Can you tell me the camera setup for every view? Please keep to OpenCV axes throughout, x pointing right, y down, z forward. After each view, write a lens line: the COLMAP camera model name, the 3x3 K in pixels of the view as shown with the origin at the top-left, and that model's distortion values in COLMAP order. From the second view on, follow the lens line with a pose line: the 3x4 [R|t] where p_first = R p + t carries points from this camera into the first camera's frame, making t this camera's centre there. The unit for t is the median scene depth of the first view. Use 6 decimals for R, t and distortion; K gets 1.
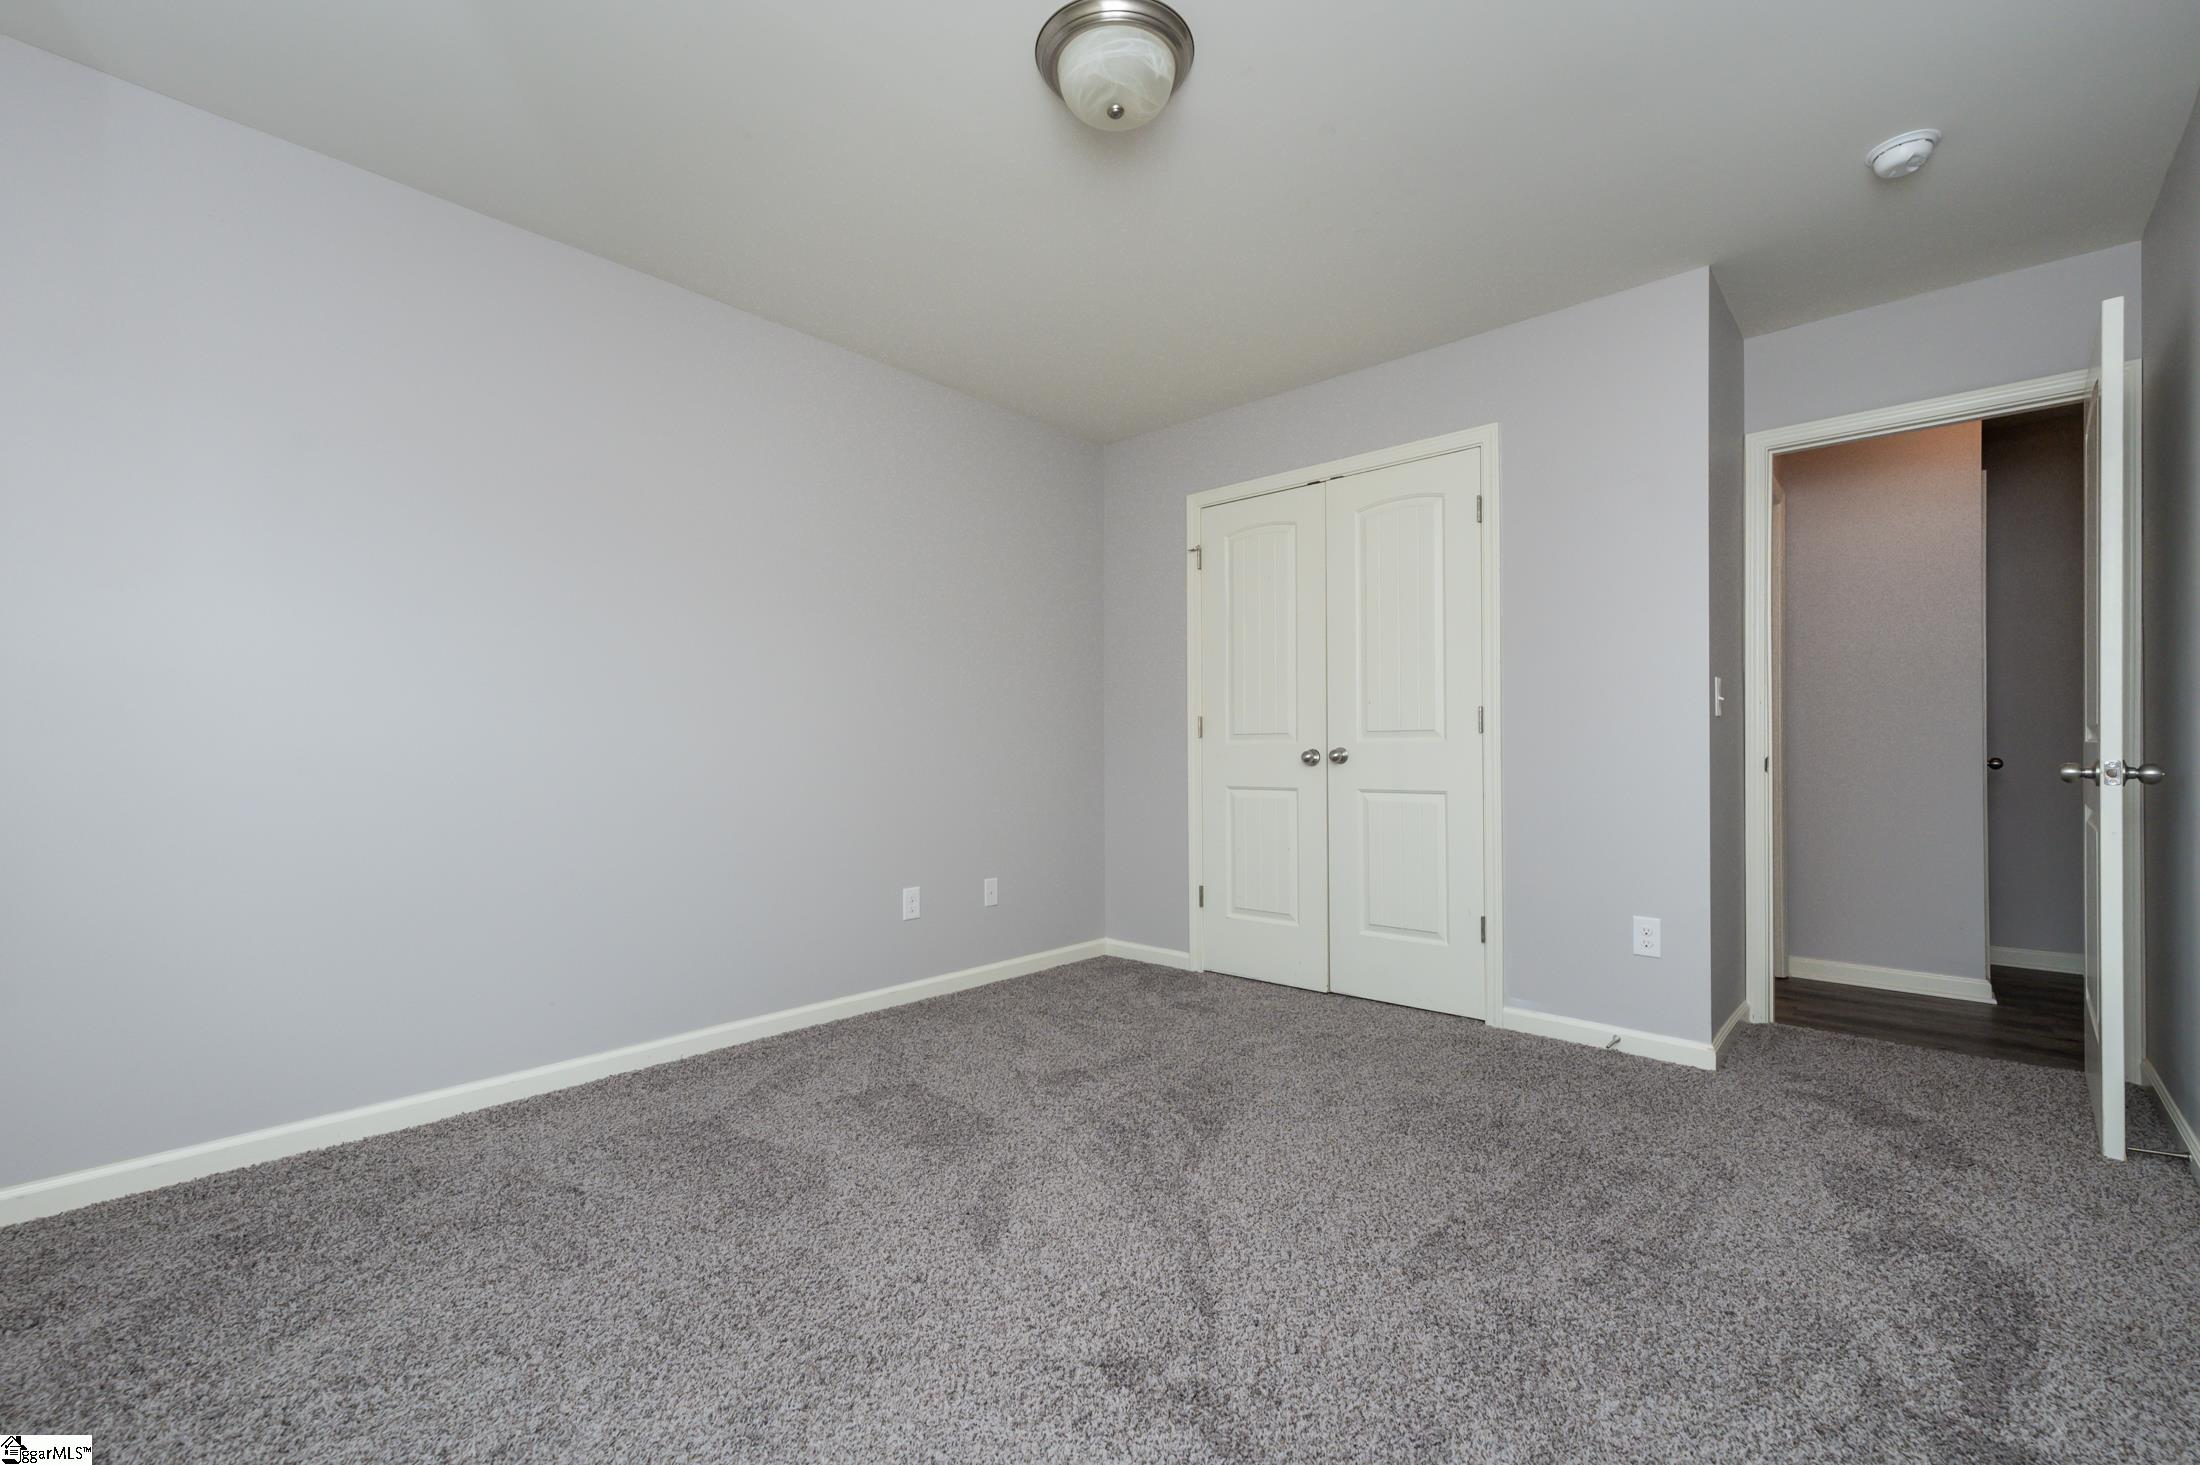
lens RADIAL K [[927.2, 0, 1099.0], [0, 927.2, 741.3], [0, 0, 1]] dist [-0.015143, 0.000569]
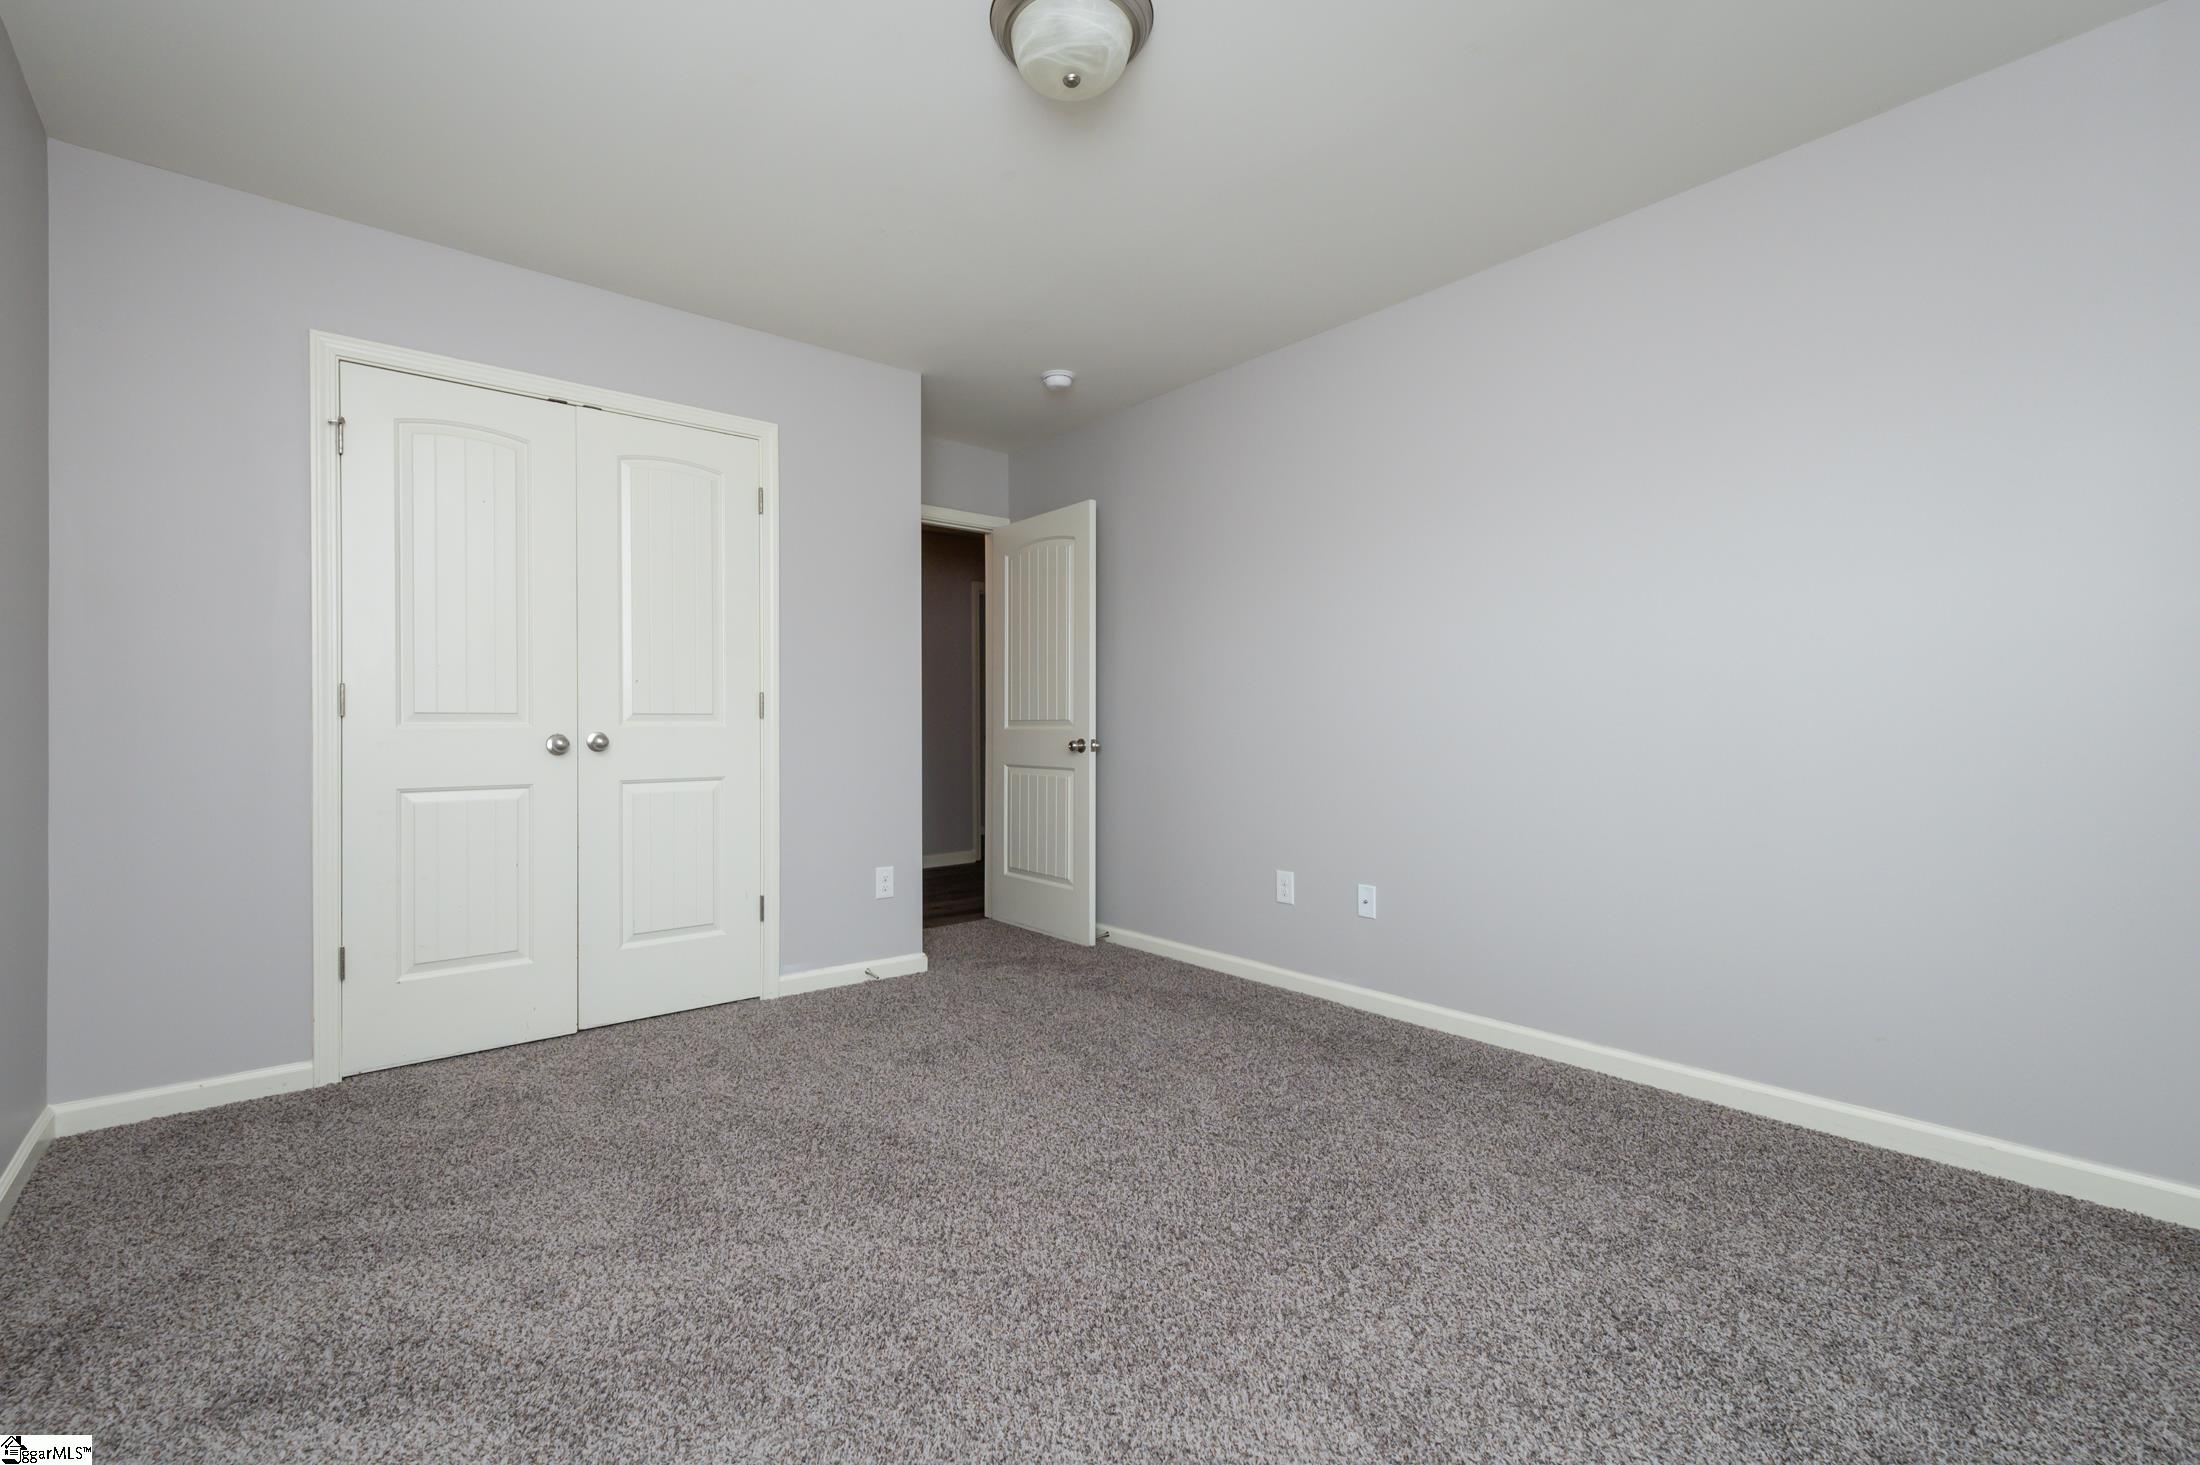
lens RADIAL K [[927.2, 0, 1090.2], [0, 927.2, 728.6], [0, 0, 1]] dist [-0.015143, 0.000569]
pose [[0.139638, 0.006868, 0.990179, -0.557627], [-0.003430, 0.999973, -0.006452, 0.008236], [-0.990197, -0.002495, 0.139658, 0.492977]]
